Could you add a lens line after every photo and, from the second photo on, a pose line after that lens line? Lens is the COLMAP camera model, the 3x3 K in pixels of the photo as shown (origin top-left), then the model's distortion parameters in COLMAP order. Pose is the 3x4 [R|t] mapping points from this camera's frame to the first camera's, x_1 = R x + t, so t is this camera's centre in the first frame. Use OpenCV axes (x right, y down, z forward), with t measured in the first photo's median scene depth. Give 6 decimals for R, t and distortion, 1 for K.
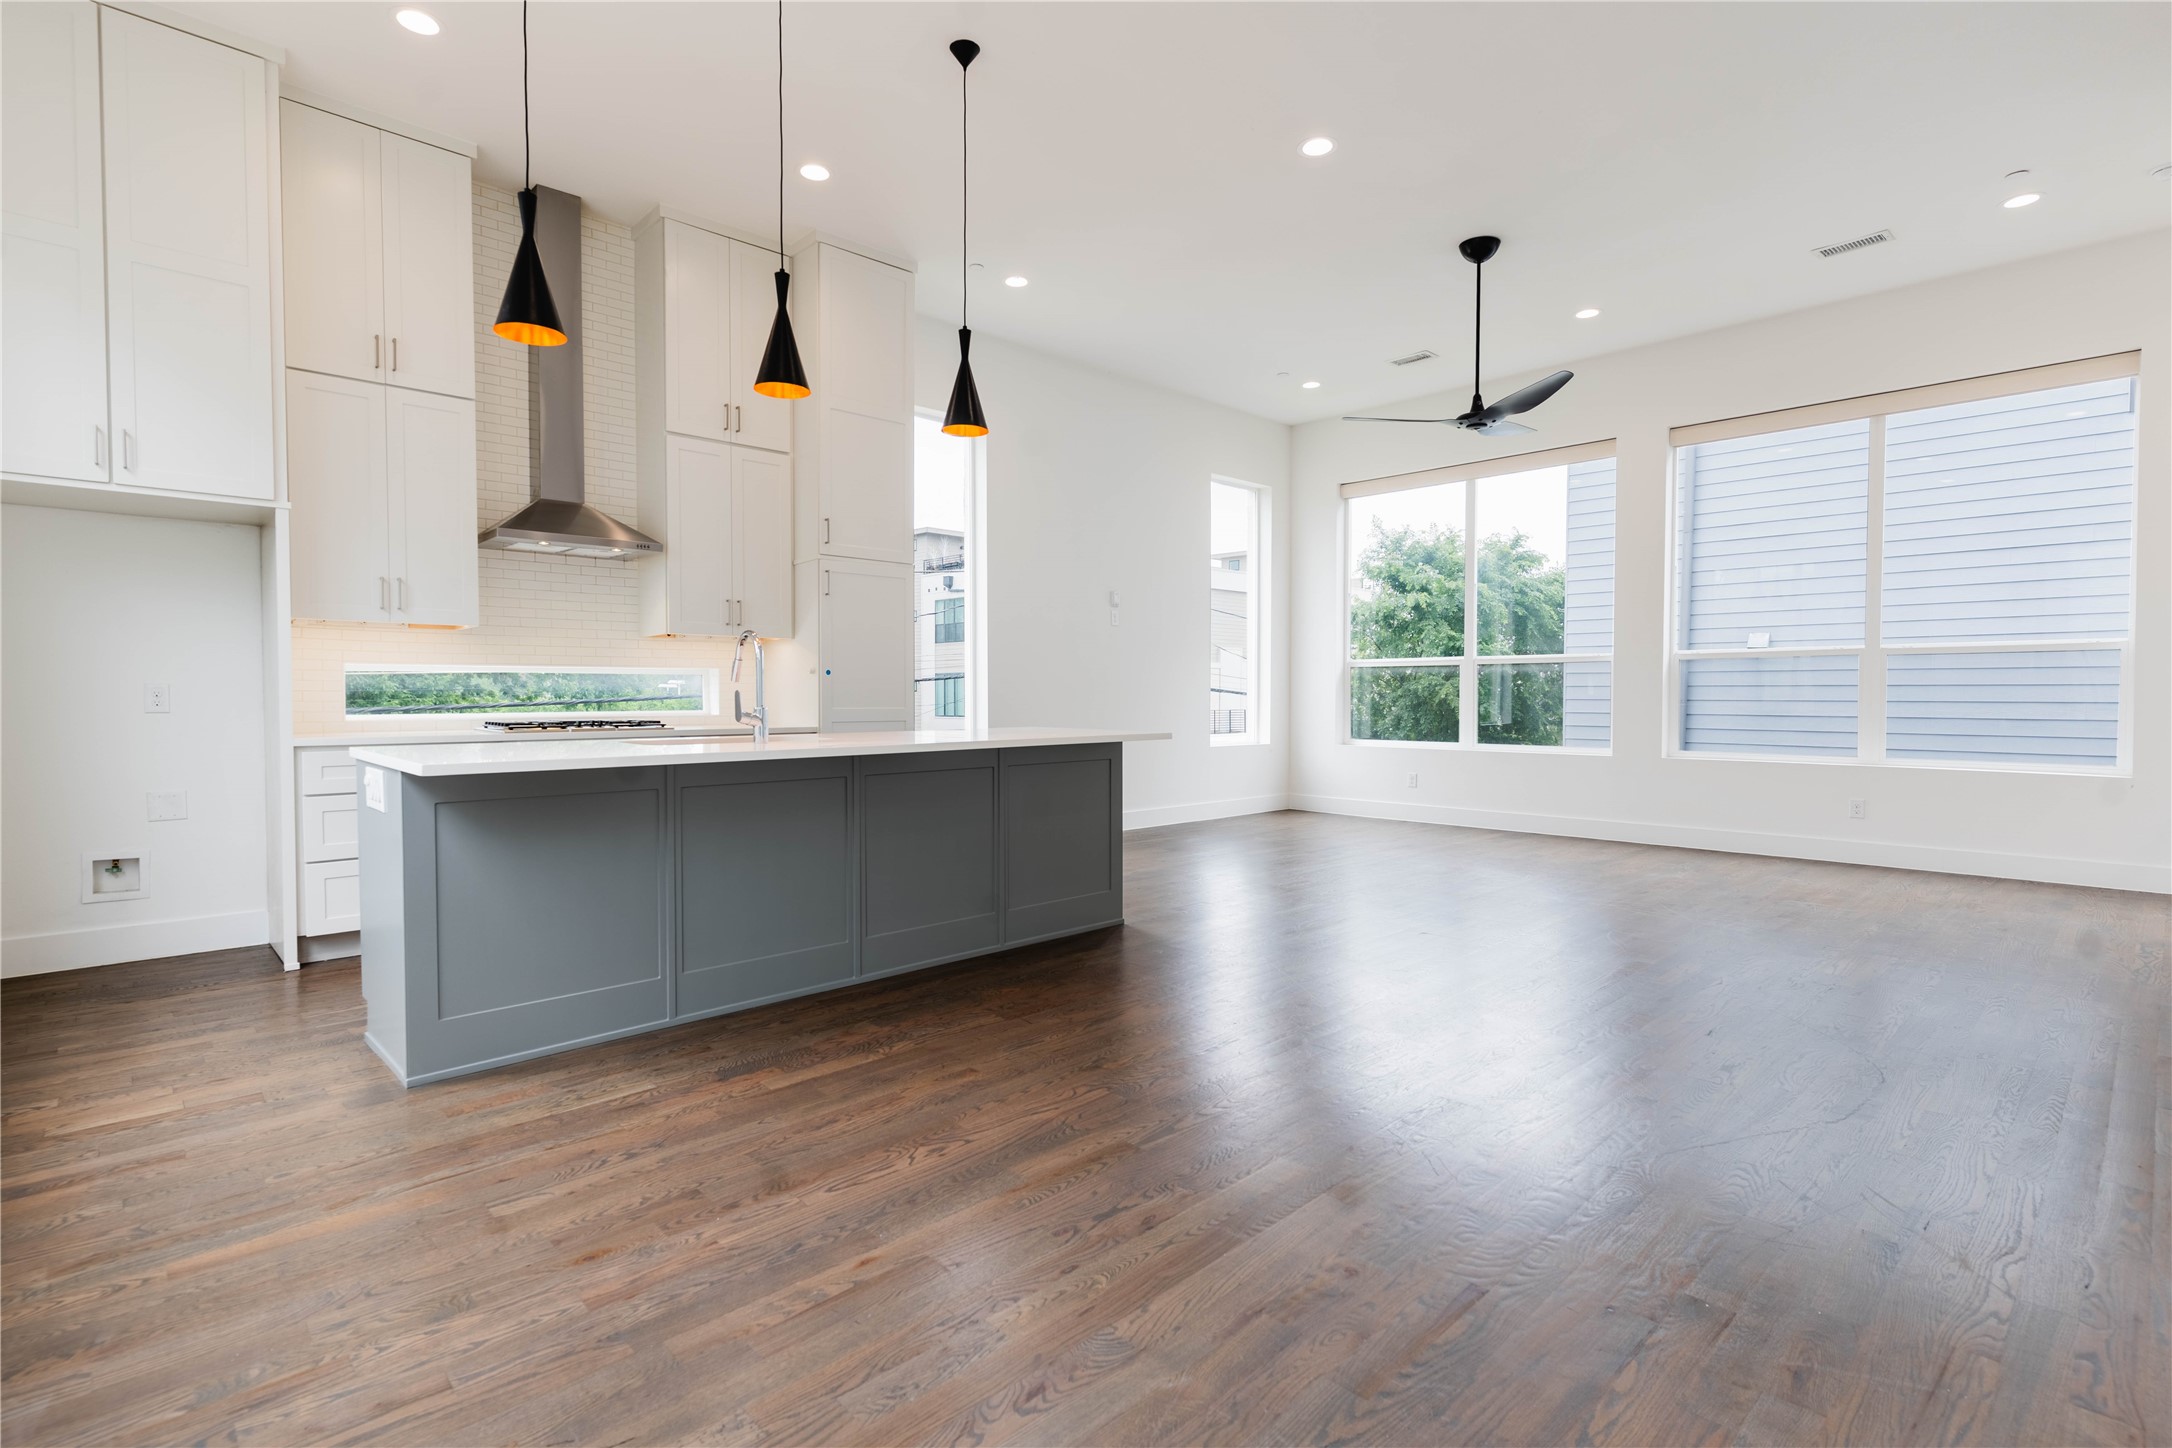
lens RADIAL K [[1049.9, 0, 1076.6], [0, 1049.9, 727.0], [0, 0, 1]] dist [0.002035, 0.000085]
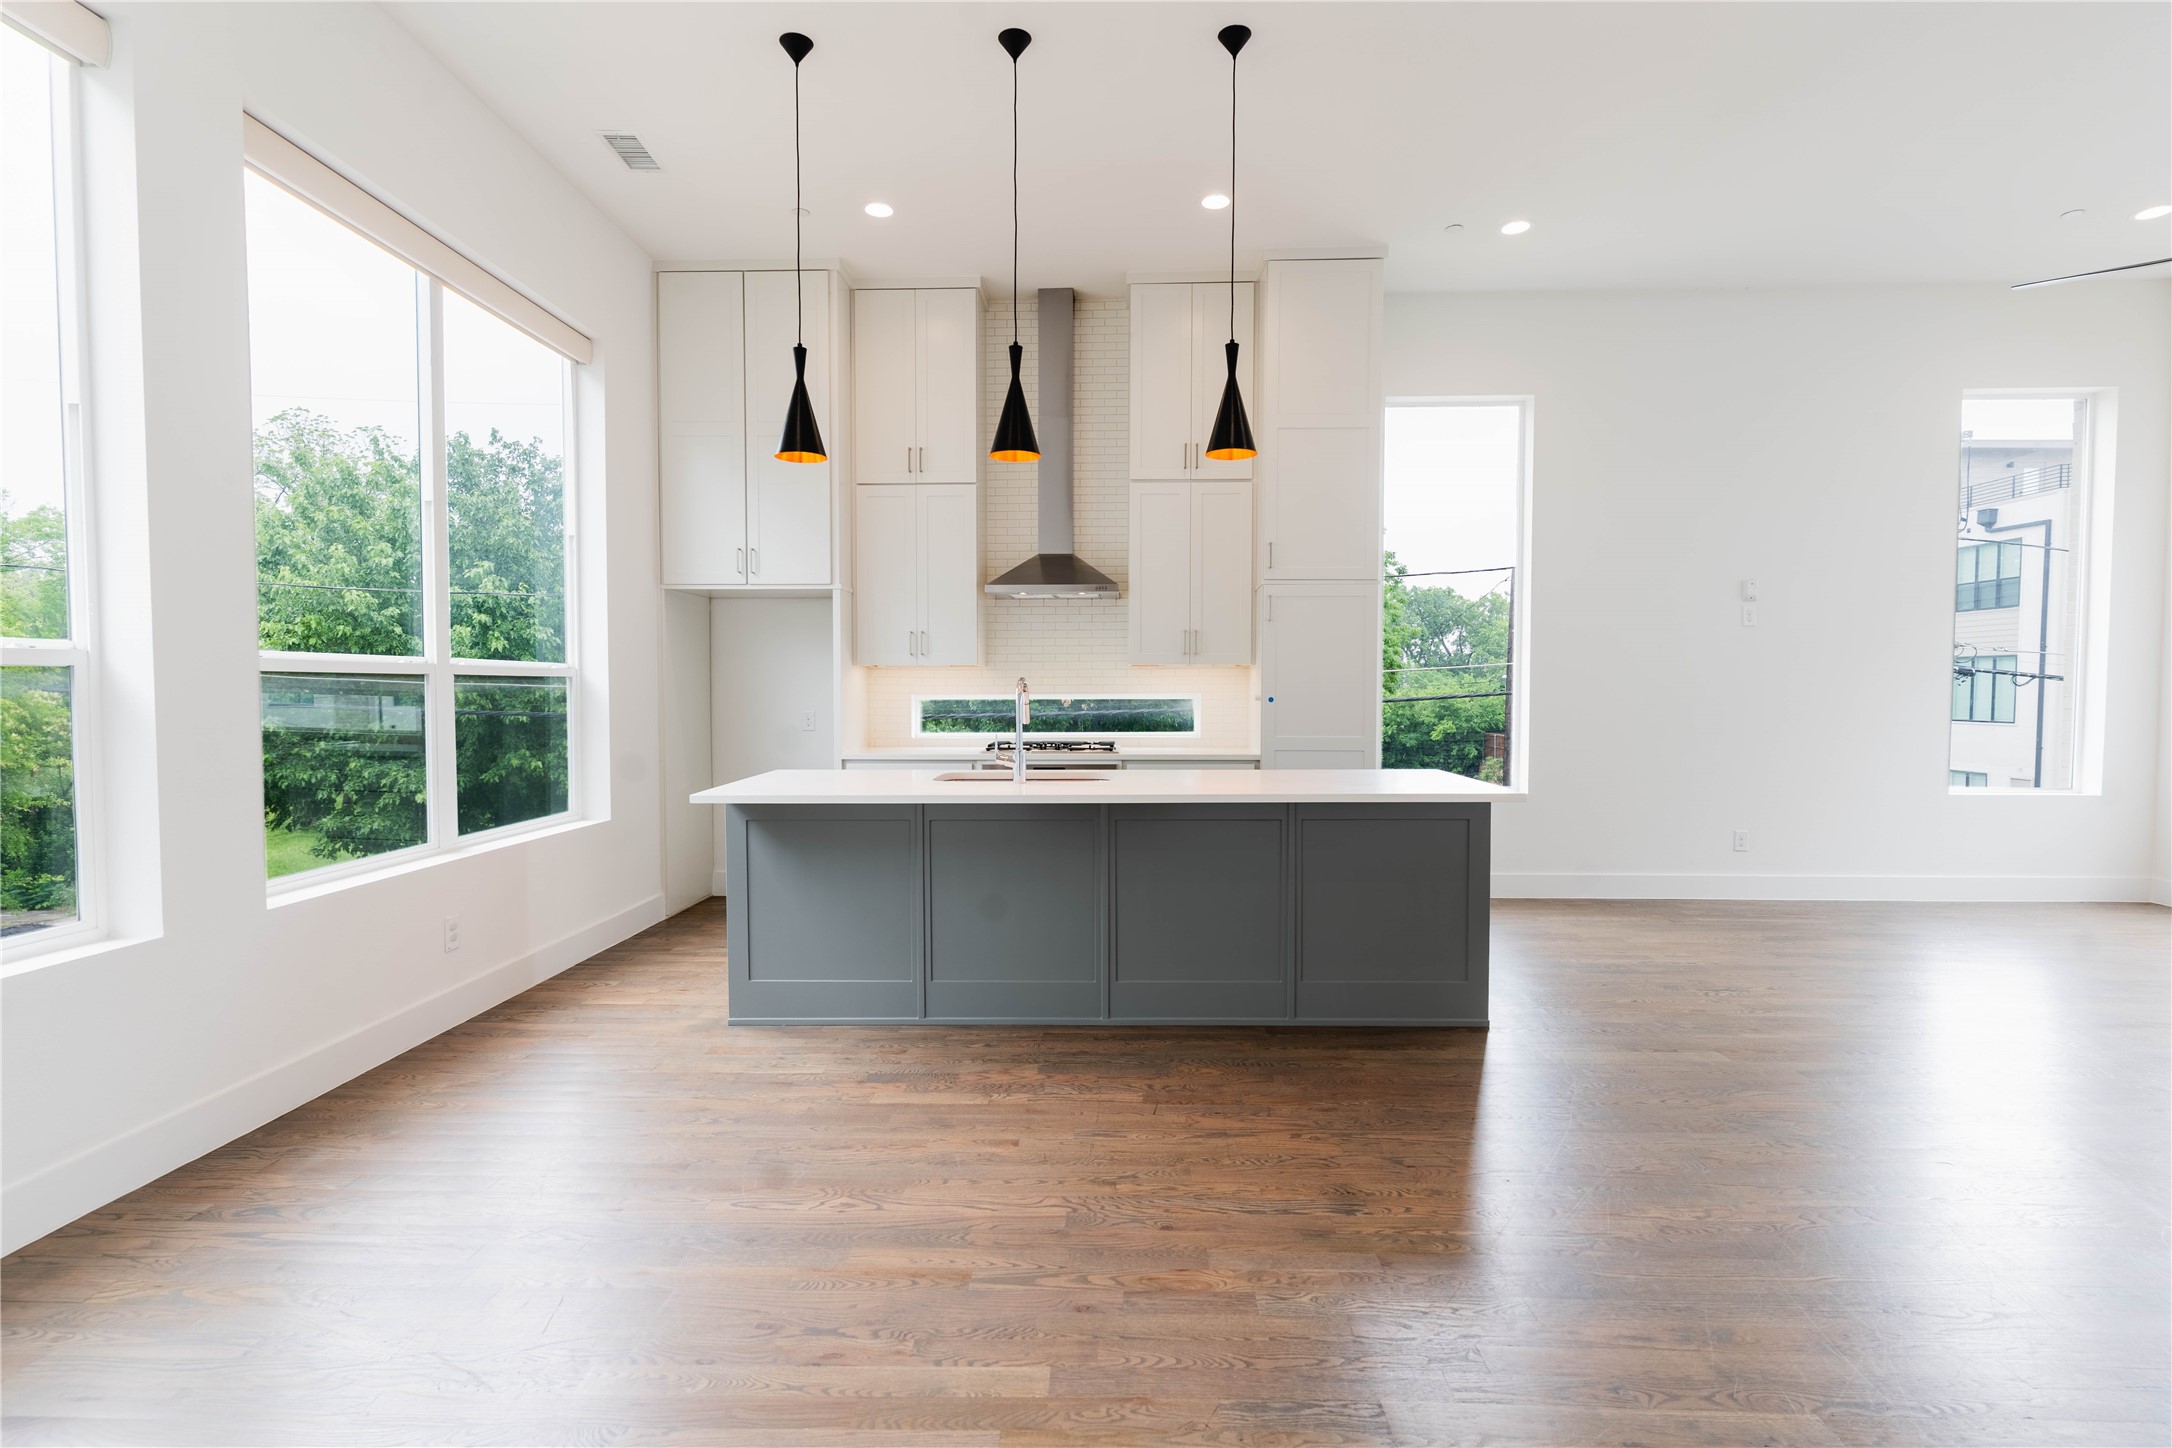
lens RADIAL K [[1039.6, 0, 1088.0], [0, 1039.6, 720.2], [0, 0, 1]] dist [0.003523, 0.000352]
pose [[0.696343, 0.025740, -0.717248, 0.582014], [-0.020012, 0.999664, 0.016447, -0.077324], [0.717430, 0.002900, 0.696624, 0.342348]]
